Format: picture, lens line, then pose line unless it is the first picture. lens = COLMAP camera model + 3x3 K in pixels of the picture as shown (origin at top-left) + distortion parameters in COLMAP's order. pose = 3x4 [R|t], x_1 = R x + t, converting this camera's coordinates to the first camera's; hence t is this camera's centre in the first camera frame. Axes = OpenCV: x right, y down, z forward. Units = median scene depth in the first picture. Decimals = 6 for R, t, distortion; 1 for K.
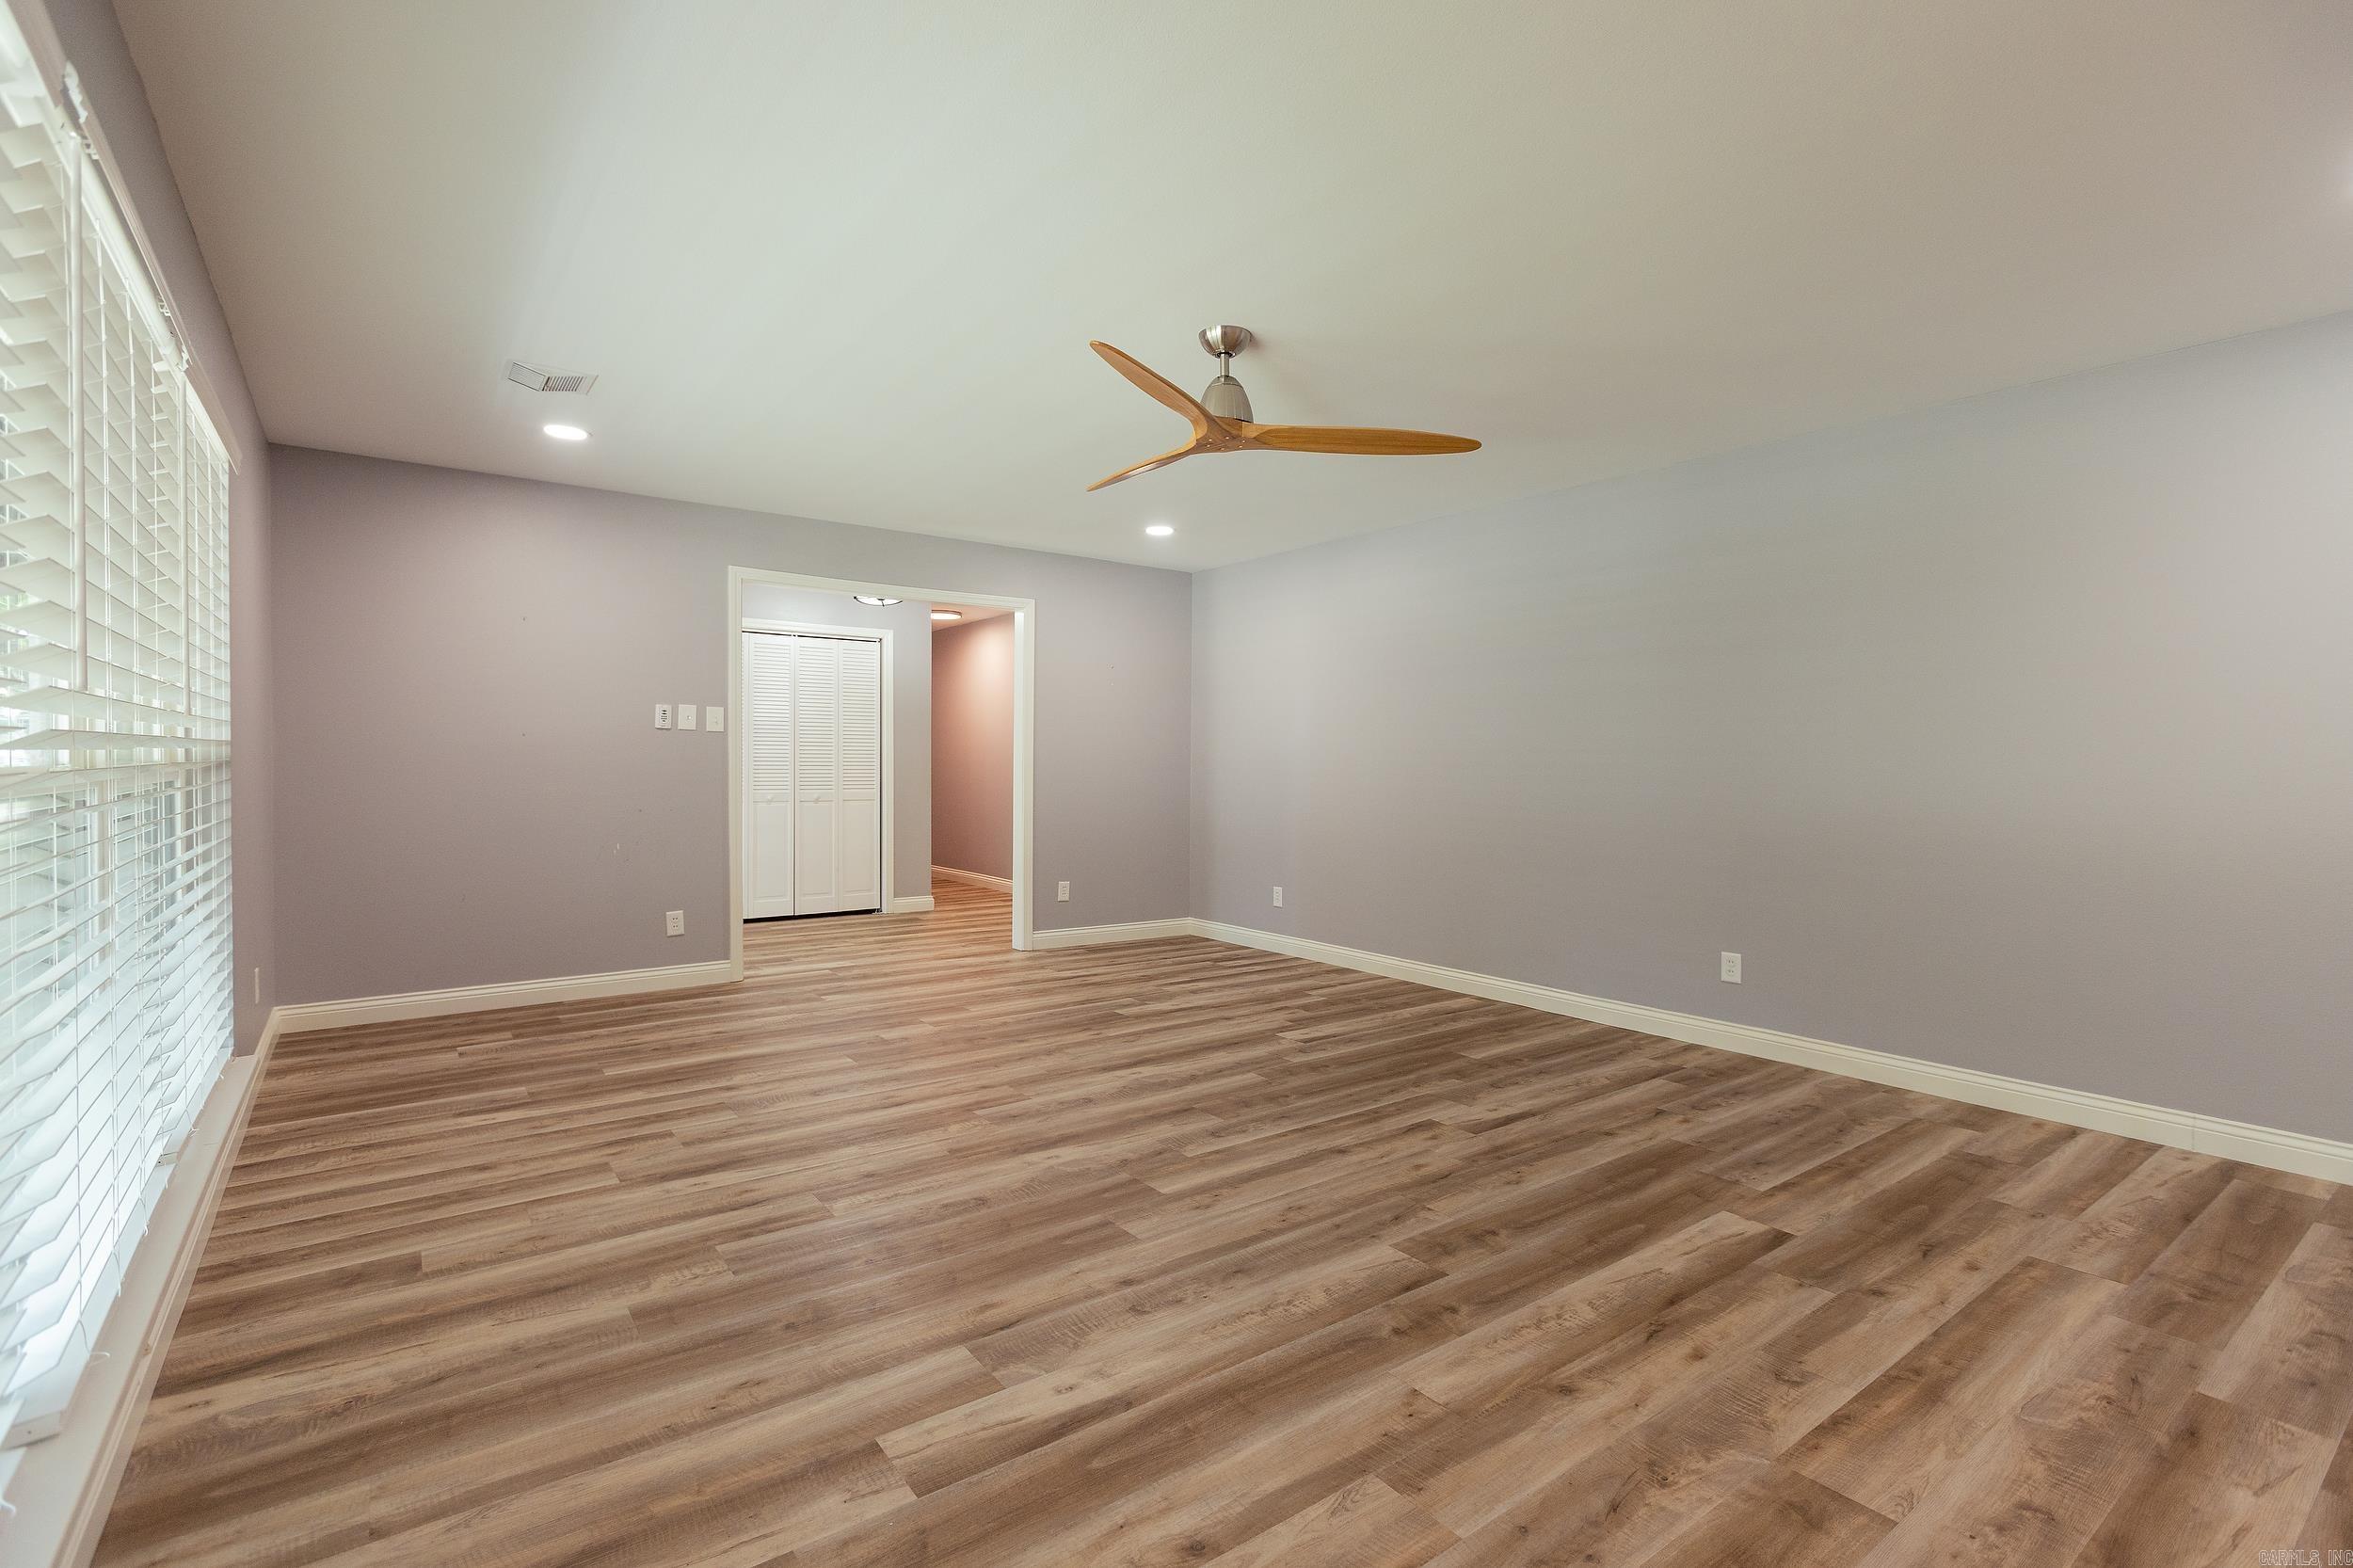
lens RADIAL K [[1063.4, 0, 1177.8], [0, 1063.4, 781.2], [0, 0, 1]] dist [-0.003280, -0.000567]
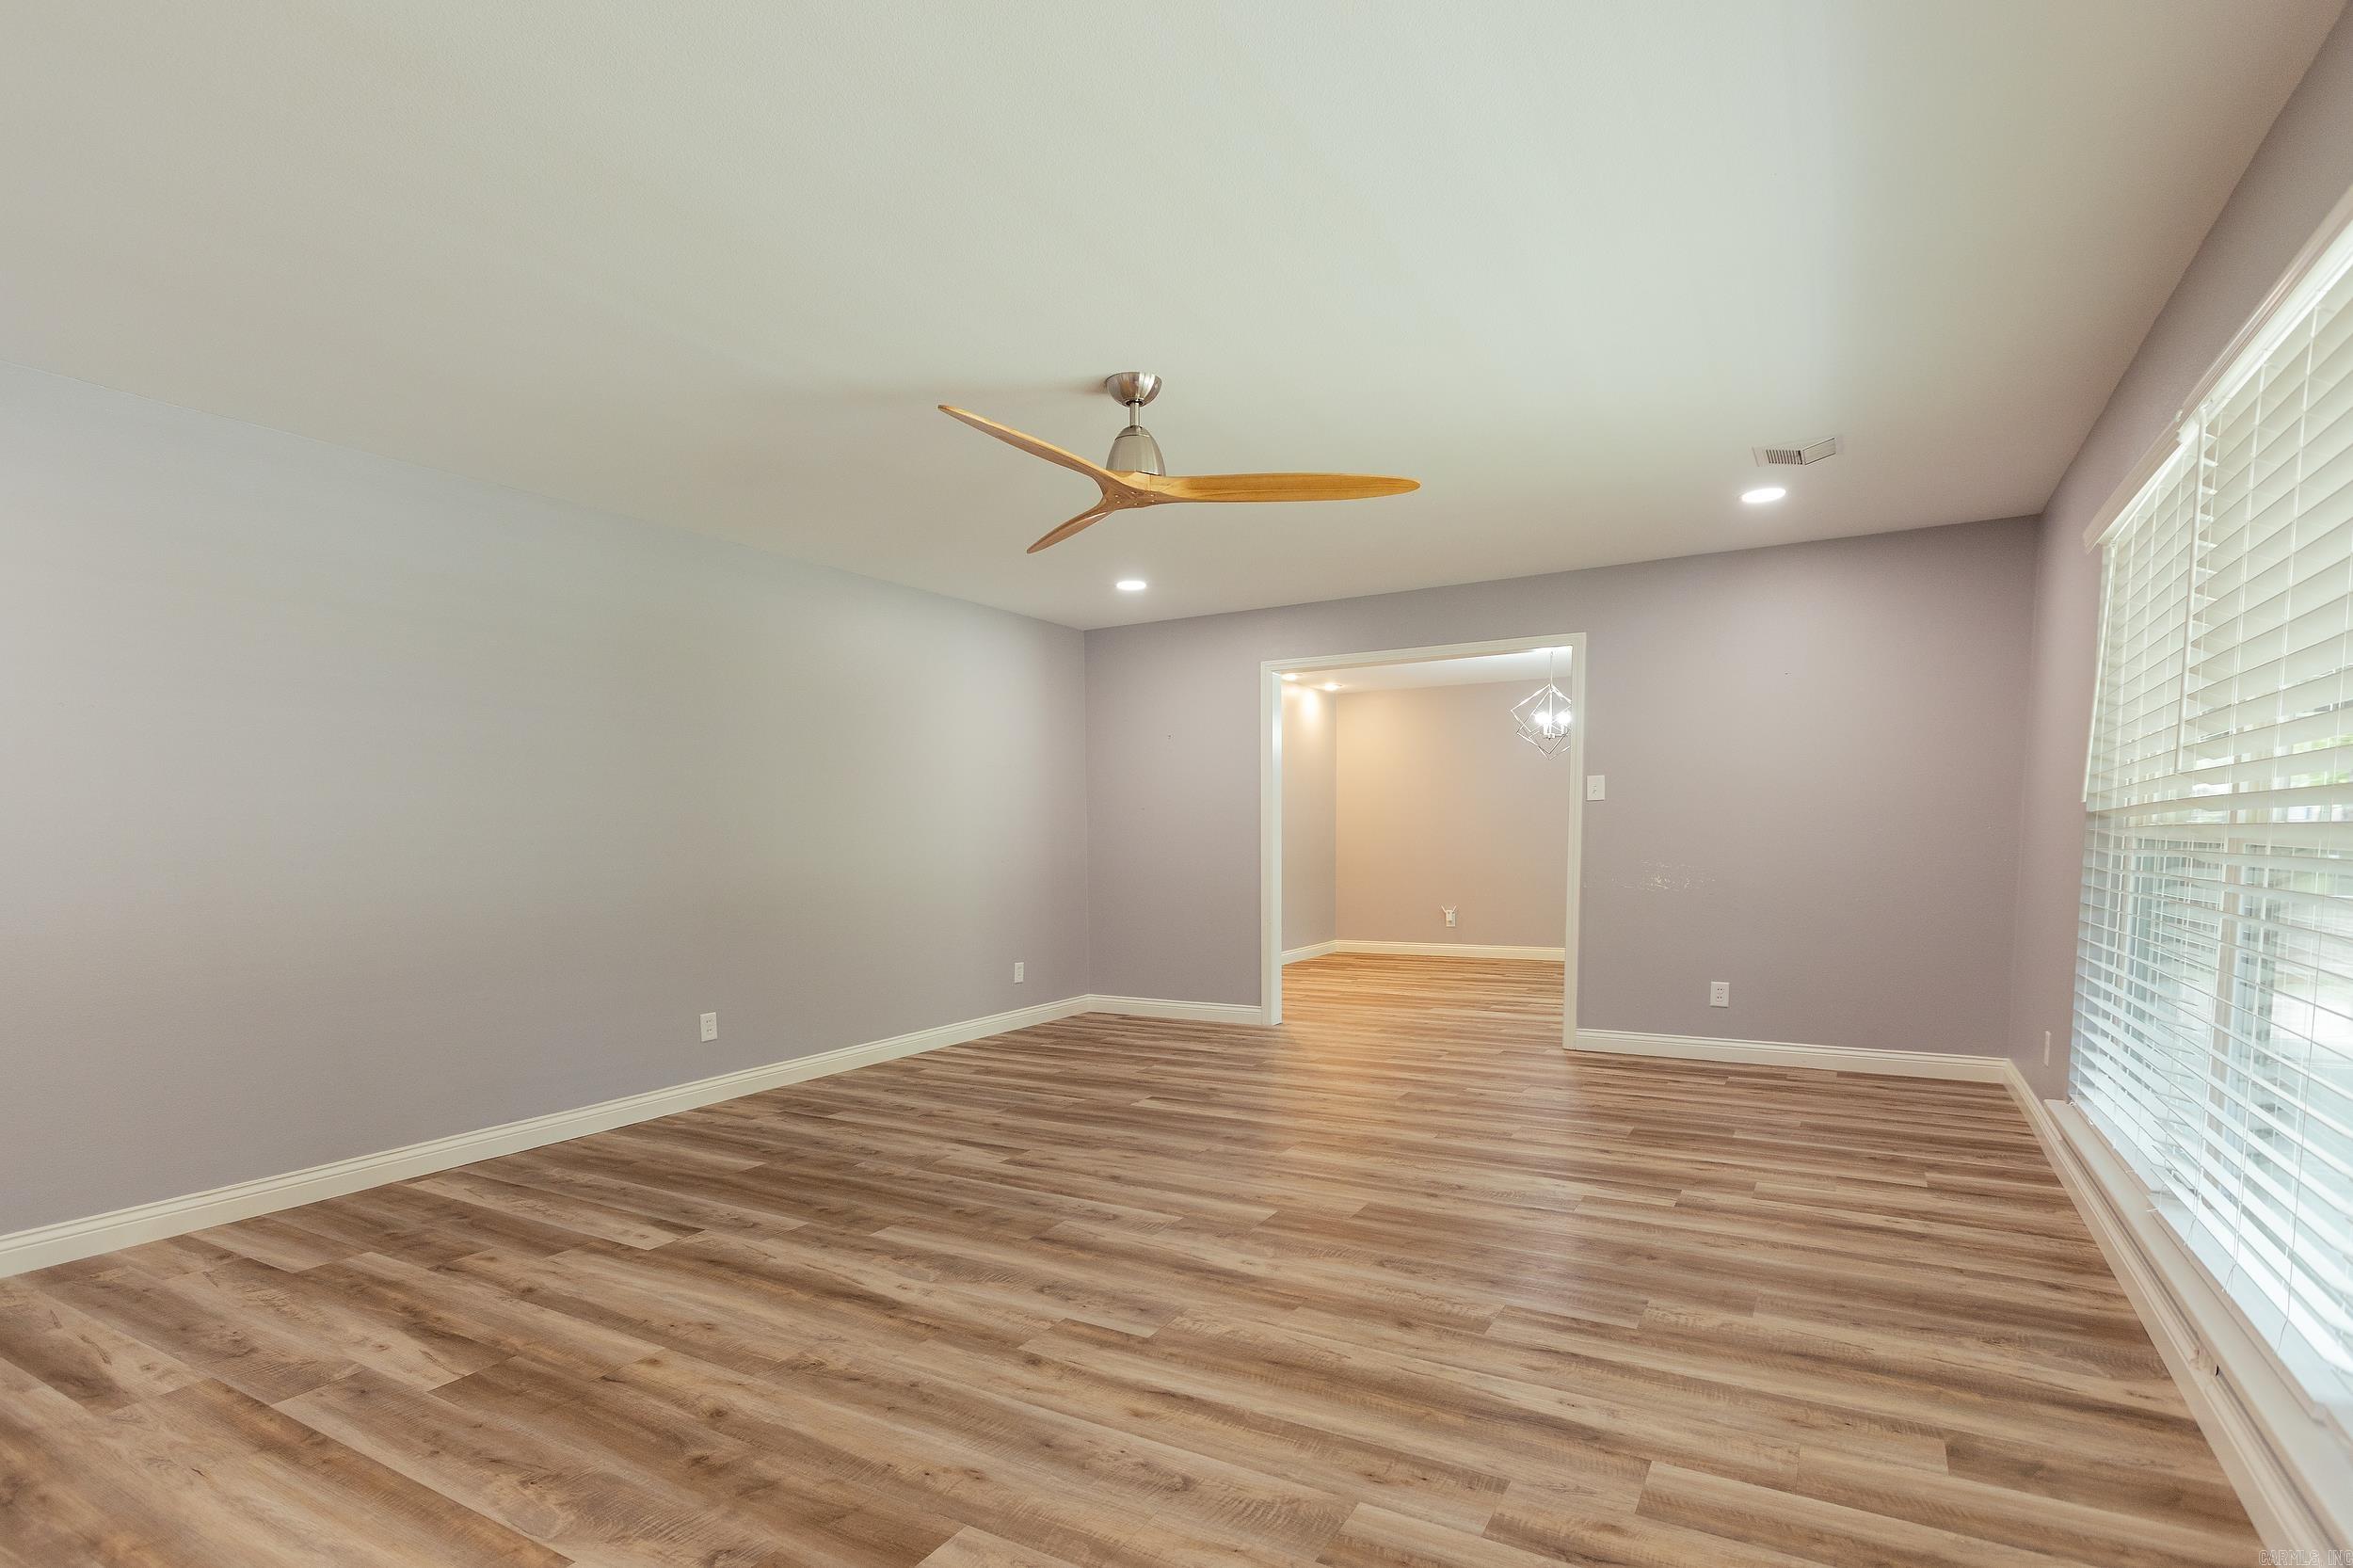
lens RADIAL K [[1063.4, 0, 1182.5], [0, 1063.4, 788.5], [0, 0, 1]] dist [-0.003280, -0.000567]
pose [[-0.352196, 0.037160, 0.935188, -1.029101], [0.028603, 0.999172, -0.028930, -0.027915], [-0.935489, 0.016560, -0.352967, 1.461773]]
